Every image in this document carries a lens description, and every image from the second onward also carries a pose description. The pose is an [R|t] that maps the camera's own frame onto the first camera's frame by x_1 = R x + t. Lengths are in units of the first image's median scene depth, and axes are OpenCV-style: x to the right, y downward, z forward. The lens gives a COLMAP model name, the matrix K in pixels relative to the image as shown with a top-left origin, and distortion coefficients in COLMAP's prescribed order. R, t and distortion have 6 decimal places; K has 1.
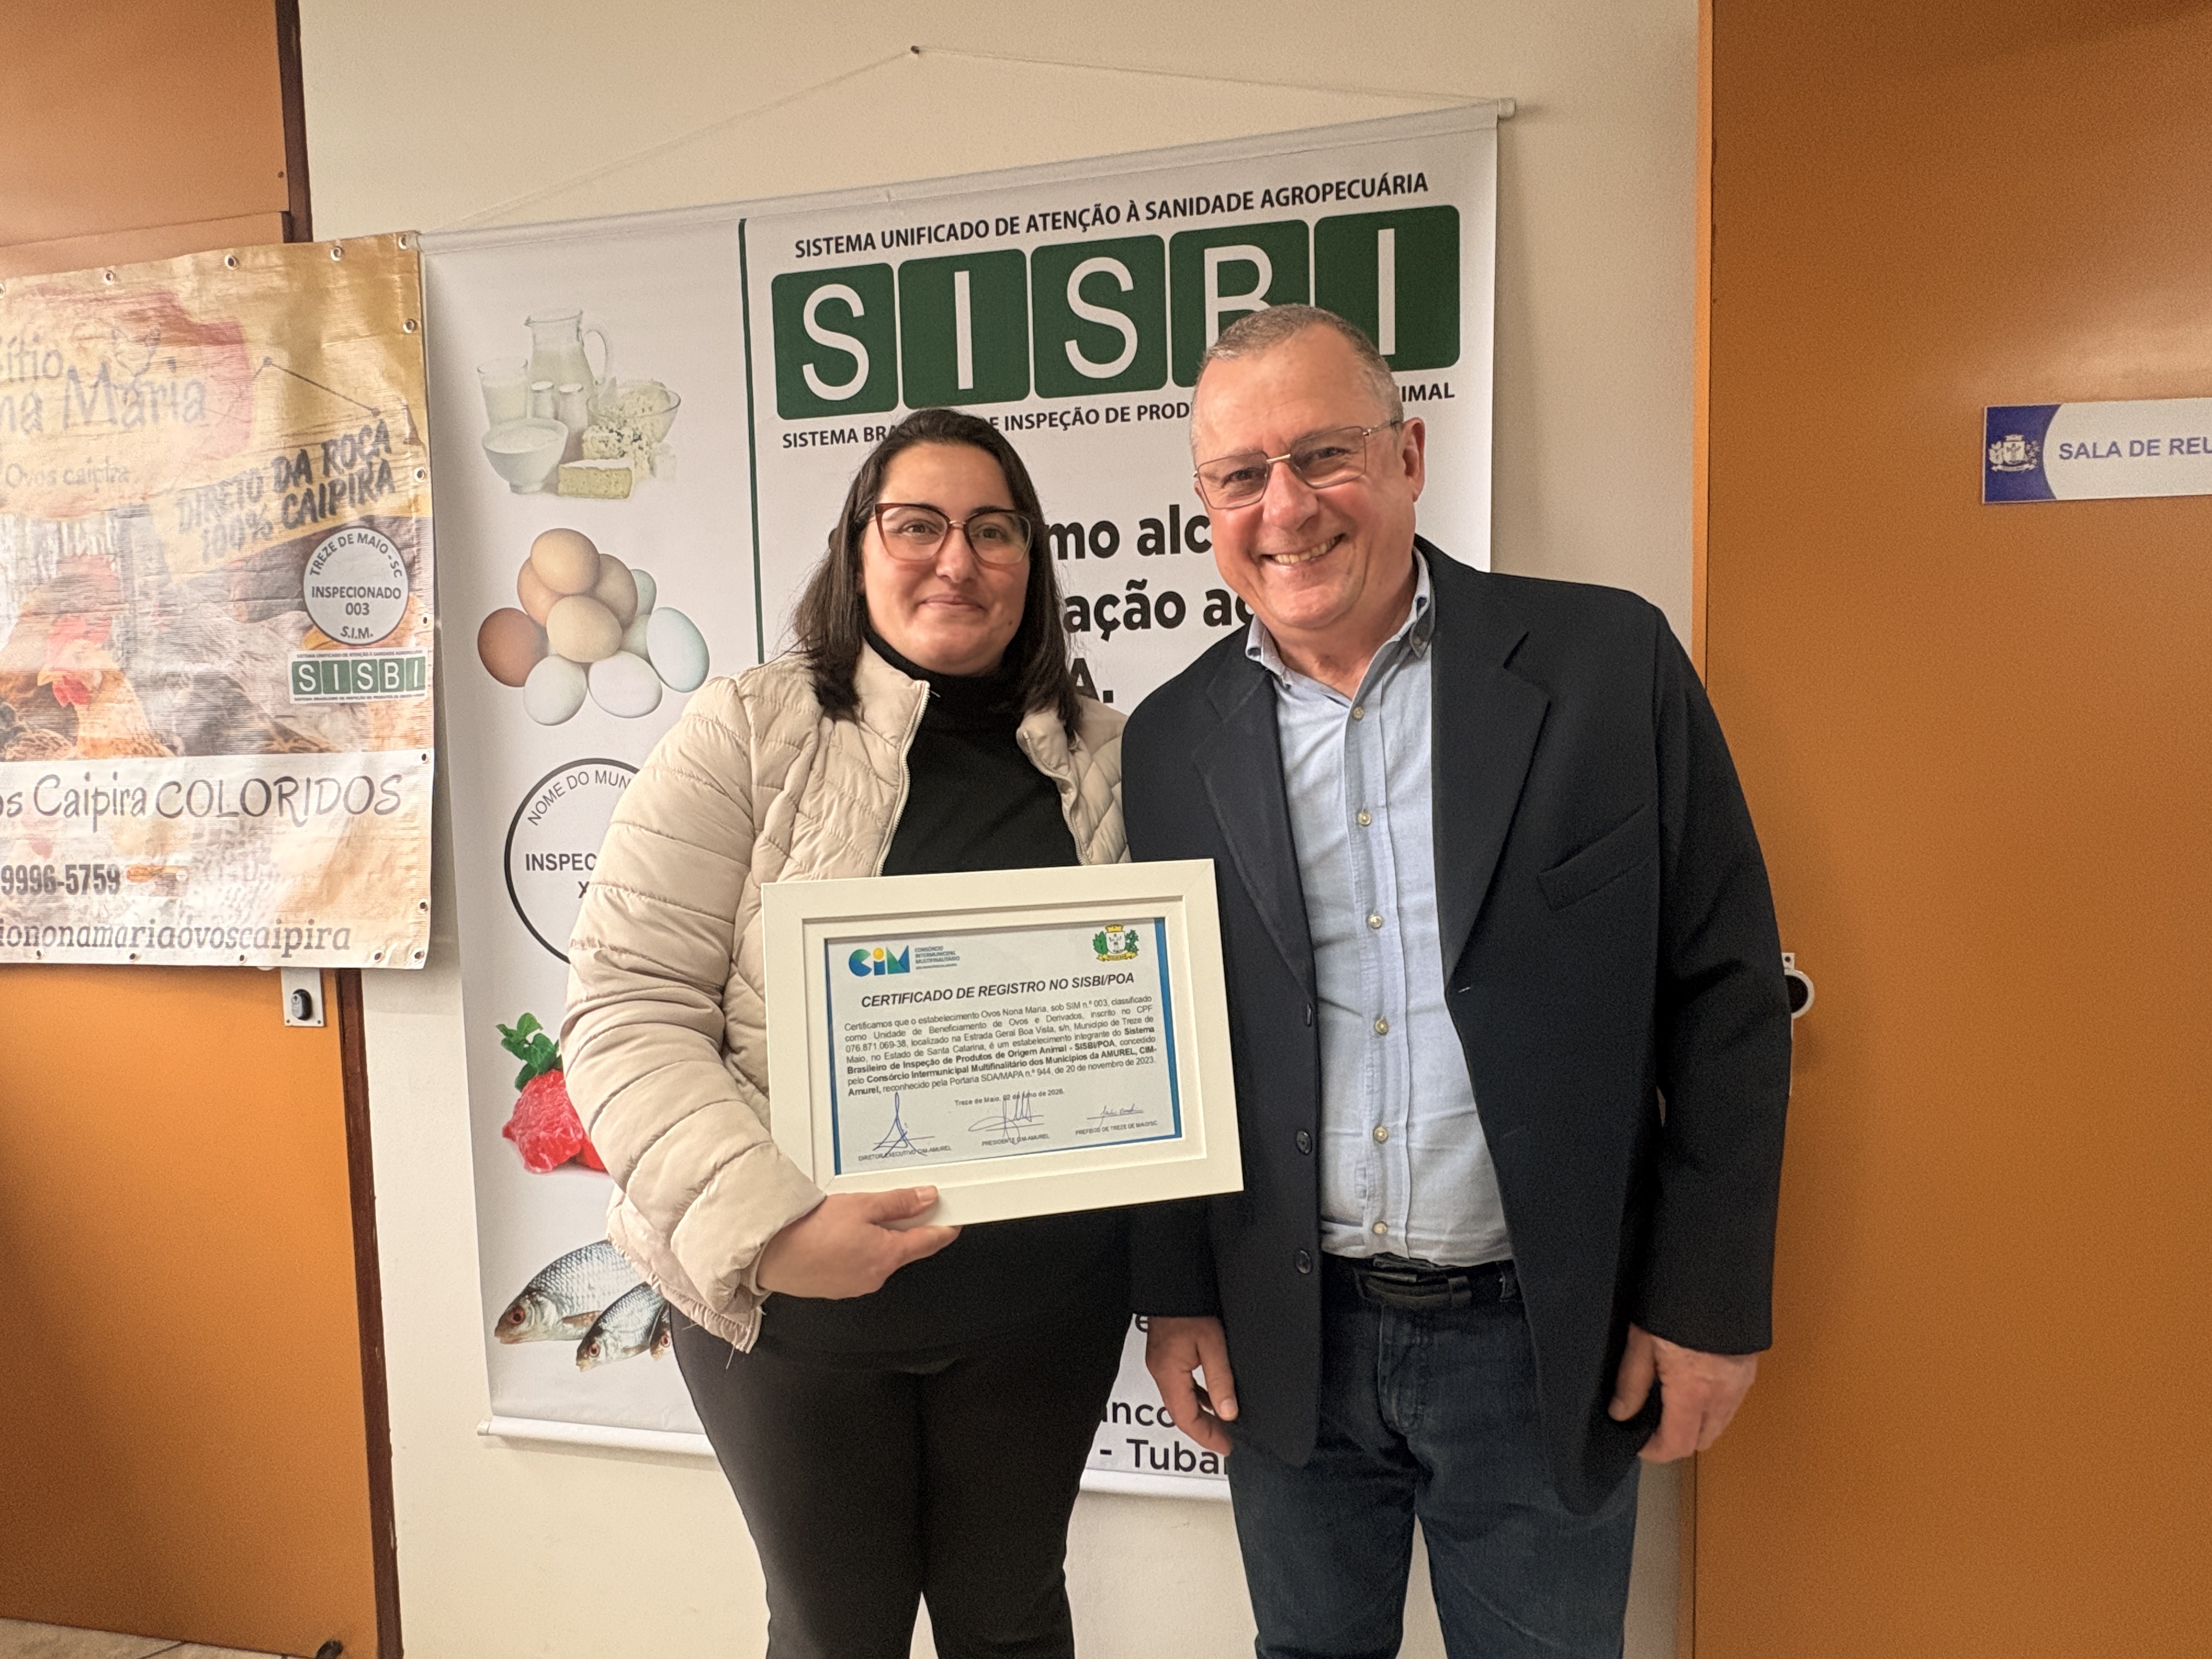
lens RADIAL K [[1150.8, 0, 1106.0], [0, 1150.8, 829.5], [0, 0, 1]] dist [0.001188, -0.000362]
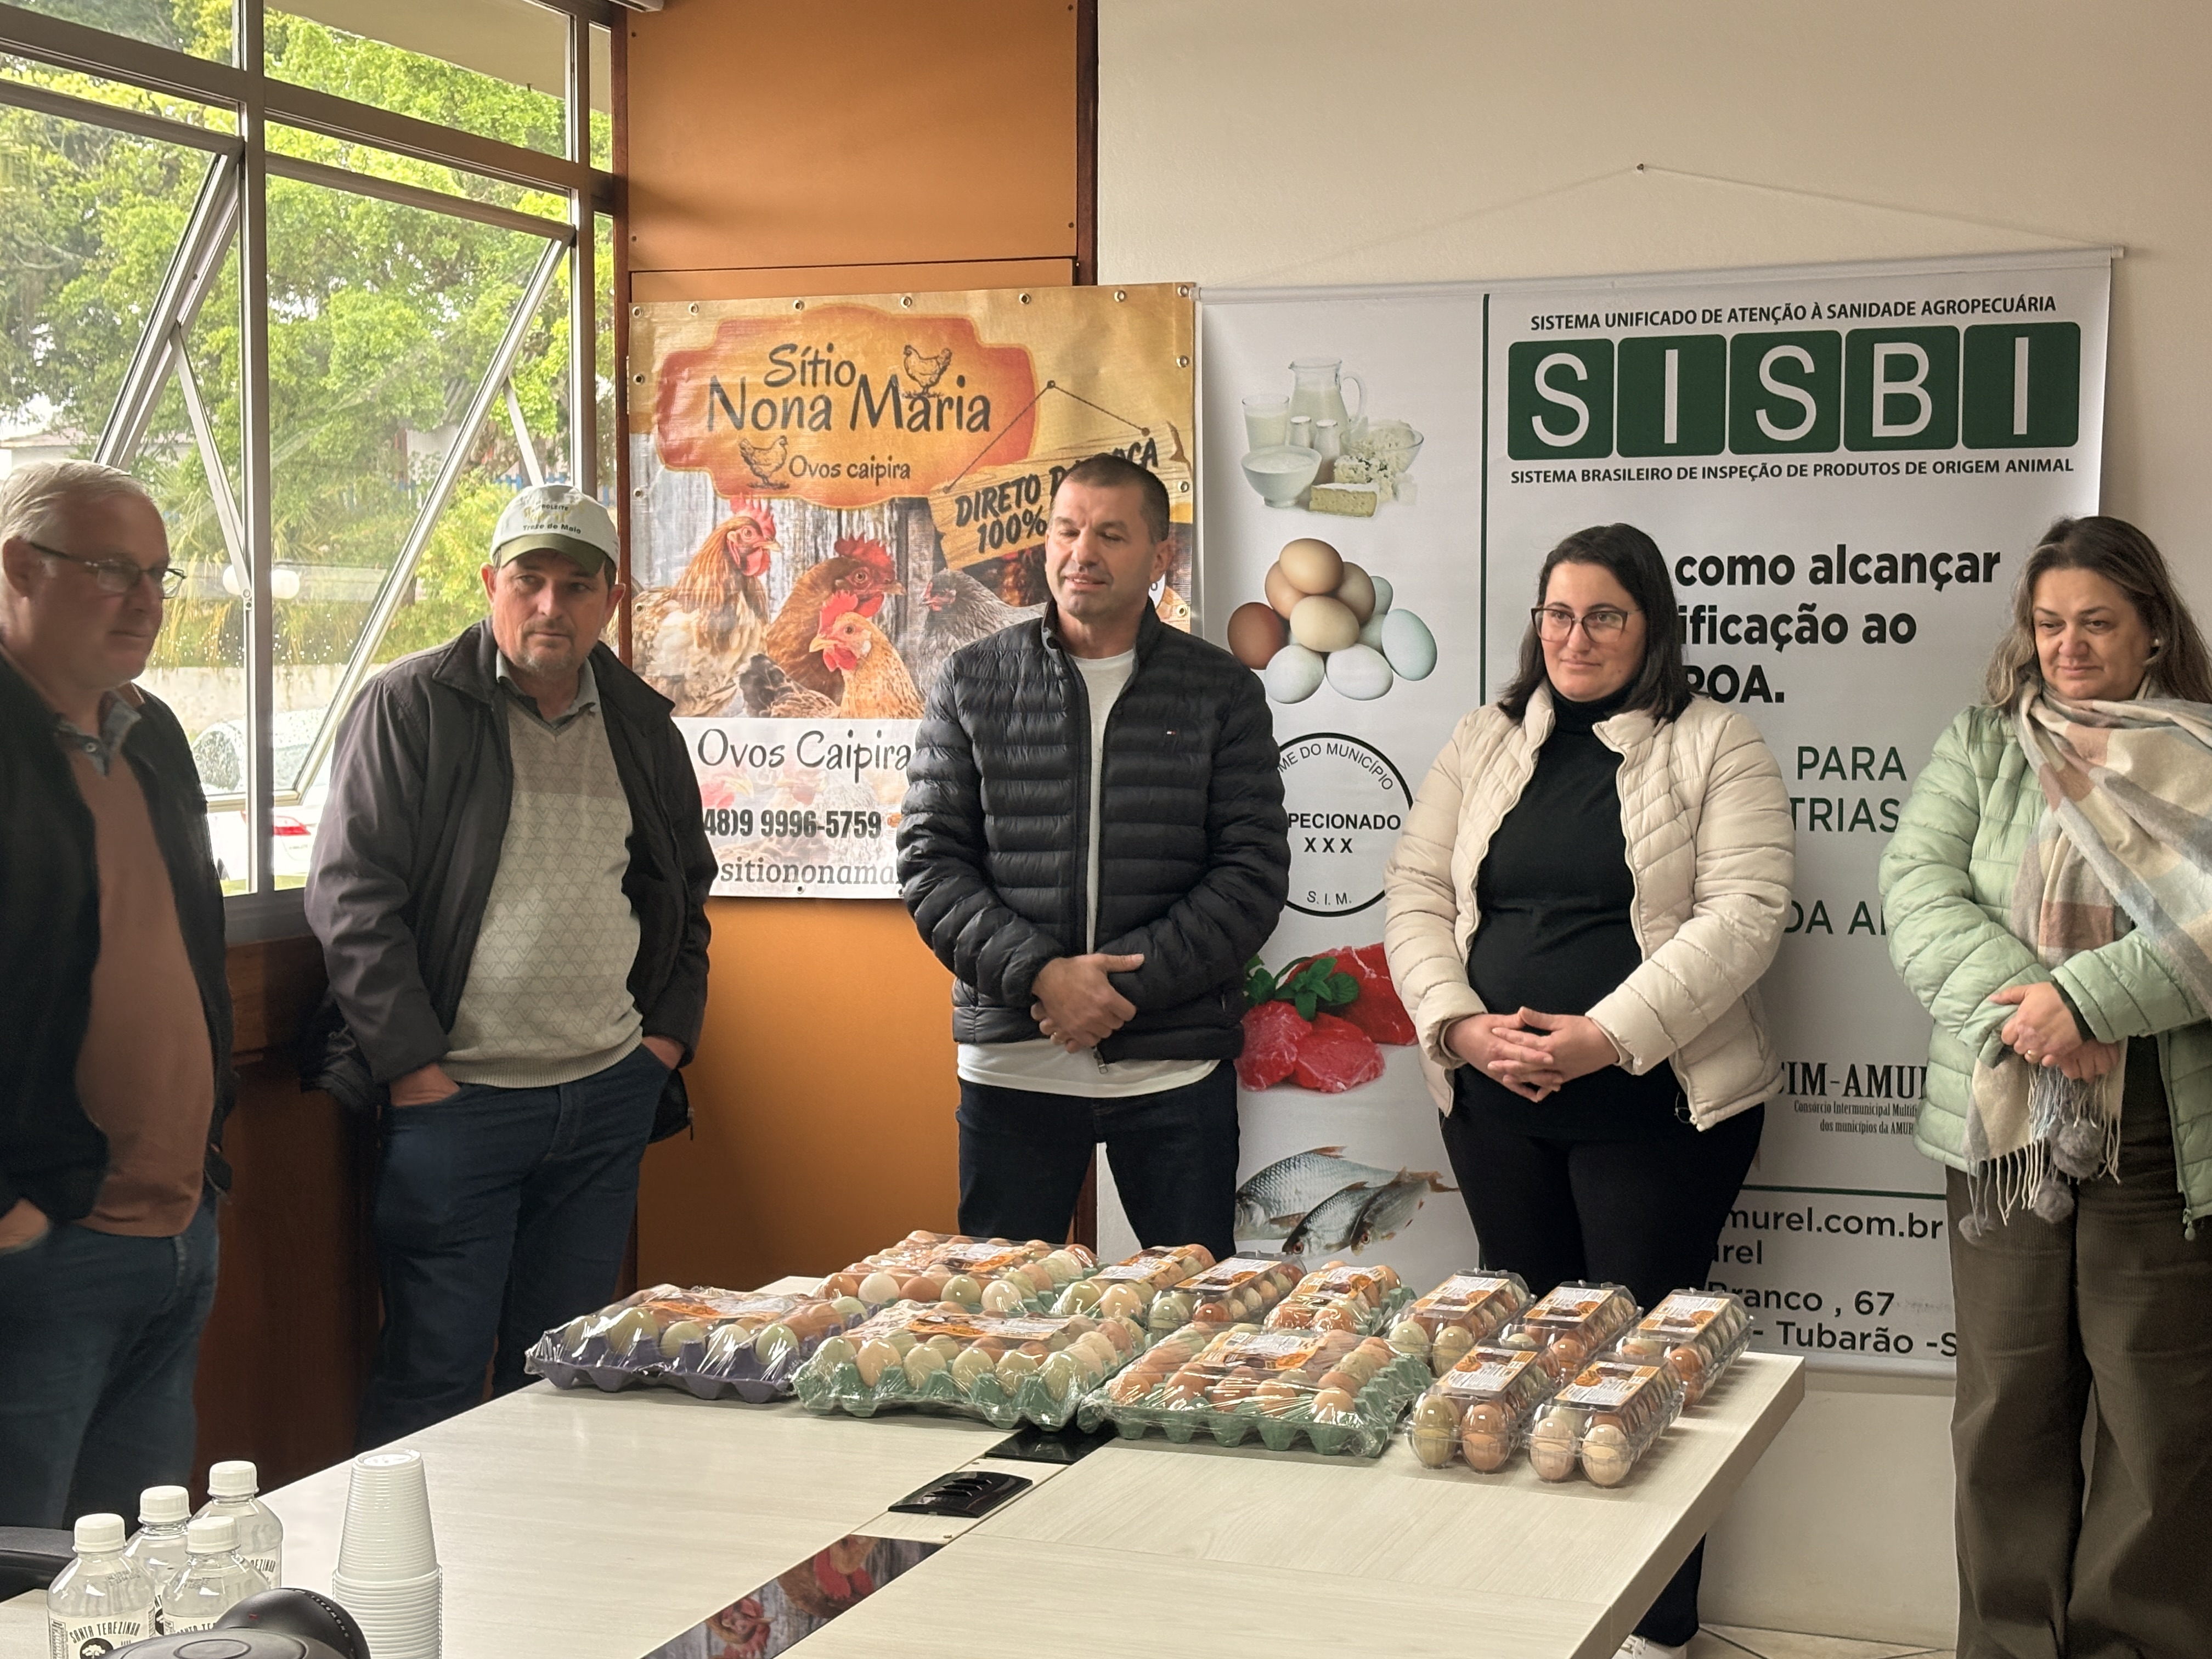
lens RADIAL K [[3462.4, 0, 1113.2], [0, 3462.4, 846.8], [0, 0, 1]] dist [0.298529, -1.418234]
pose [[0.987322, 0.033666, -0.155122, -0.112735], [-0.033816, 0.999427, 0.001673, 0.058749], [0.155089, 0.003593, 0.987894, -2.692290]]
